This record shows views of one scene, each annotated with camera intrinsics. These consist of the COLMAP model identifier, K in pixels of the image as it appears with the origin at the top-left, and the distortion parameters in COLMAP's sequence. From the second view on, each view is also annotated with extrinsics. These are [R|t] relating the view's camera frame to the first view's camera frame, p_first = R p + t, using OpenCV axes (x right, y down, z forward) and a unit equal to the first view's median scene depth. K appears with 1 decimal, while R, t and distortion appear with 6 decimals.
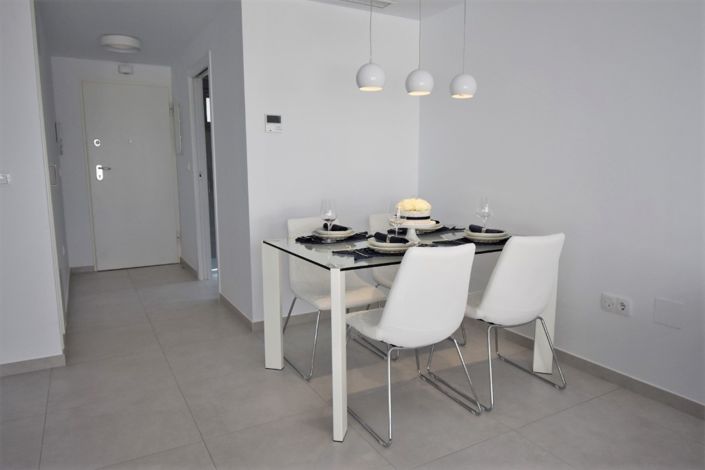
lens RADIAL K [[487.6, 0, 352.5], [0, 487.6, 235.0], [0, 0, 1]] dist [0.006548, 0.001660]
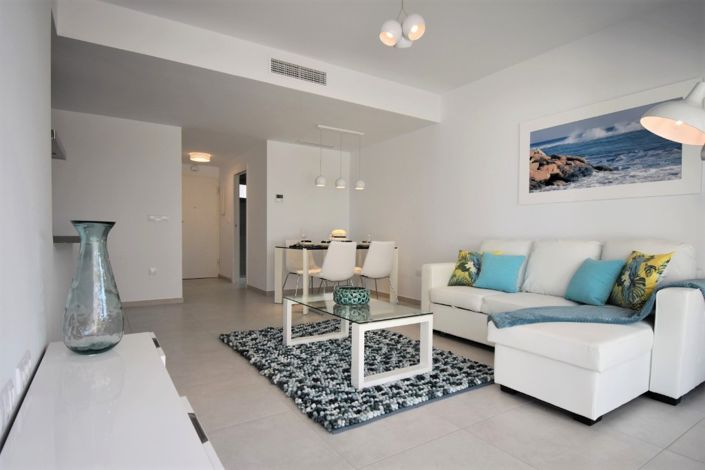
lens RADIAL K [[386.7, 0, 352.5], [0, 386.7, 235.0], [0, 0, 1]] dist [0.024279, -0.000133]
pose [[0.998081, 0.011805, 0.060793, 0.075533], [-0.003158, 0.990089, -0.140408, 0.216843], [-0.061848, 0.139946, 0.988226, -0.875833]]
